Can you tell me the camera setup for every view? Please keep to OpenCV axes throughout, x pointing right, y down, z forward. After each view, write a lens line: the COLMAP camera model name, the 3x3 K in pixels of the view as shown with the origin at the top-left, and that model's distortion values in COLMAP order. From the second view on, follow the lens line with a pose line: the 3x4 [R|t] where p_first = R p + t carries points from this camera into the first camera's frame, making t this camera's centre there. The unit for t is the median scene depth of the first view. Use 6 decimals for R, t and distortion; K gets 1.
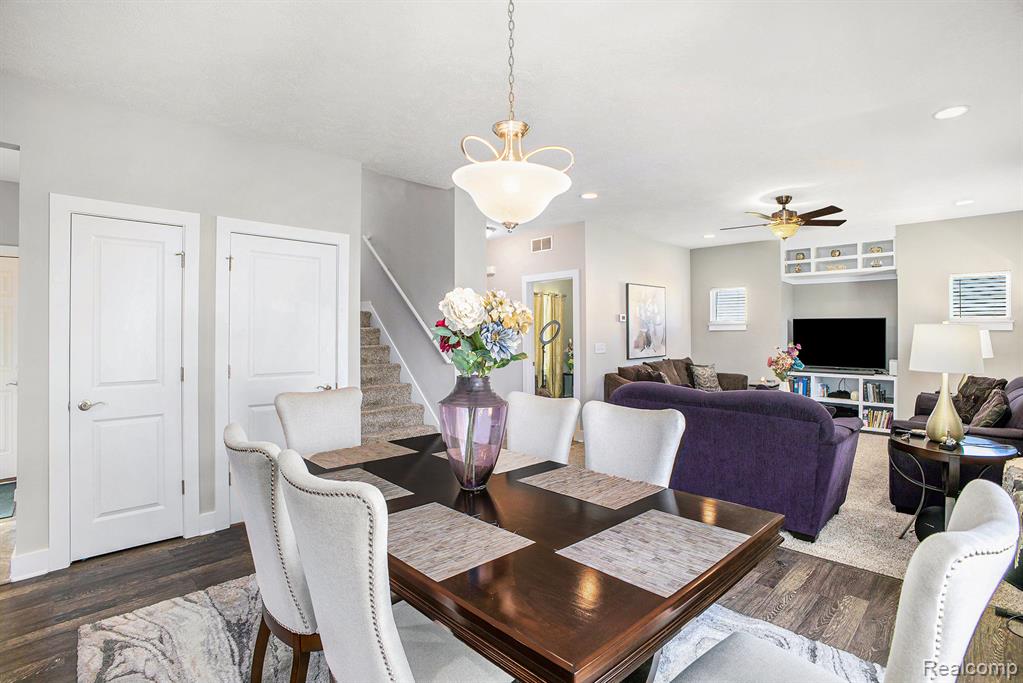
lens RADIAL K [[507.6, 0, 511.9], [0, 507.6, 337.0], [0, 0, 1]] dist [-0.001554, -0.000055]
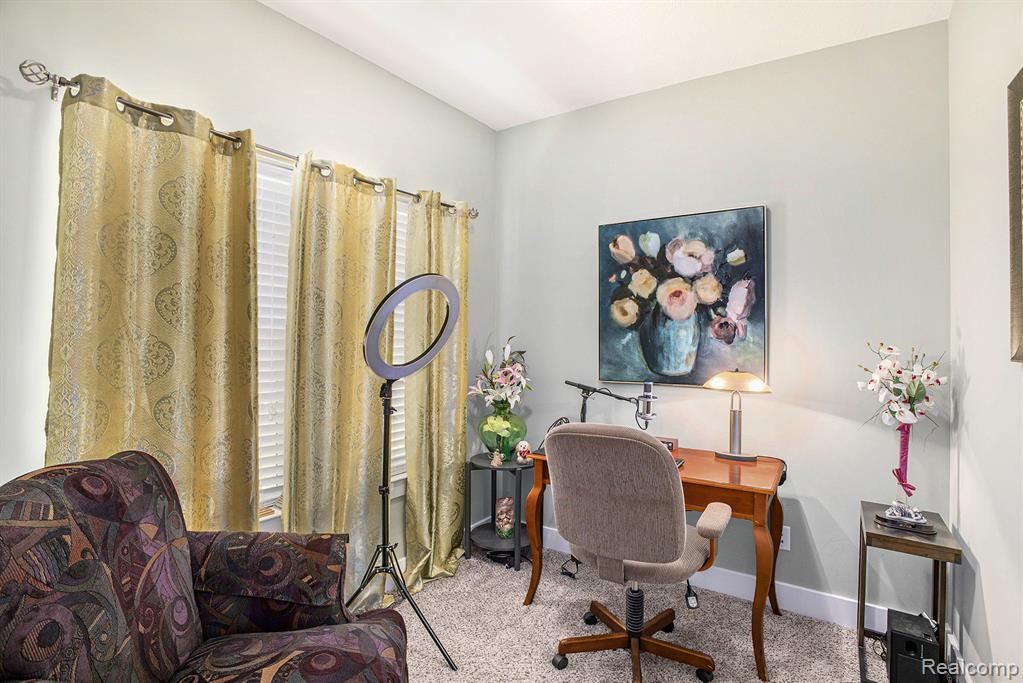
lens RADIAL K [[507.6, 0, 511.7], [0, 507.6, 337.6], [0, 0, 1]] dist [-0.001554, -0.000055]
pose [[0.971079, 0.001700, 0.238752, 0.061118], [-0.000830, 0.999993, -0.003742, -0.001417], [-0.238757, 0.003435, 0.971073, 0.766305]]
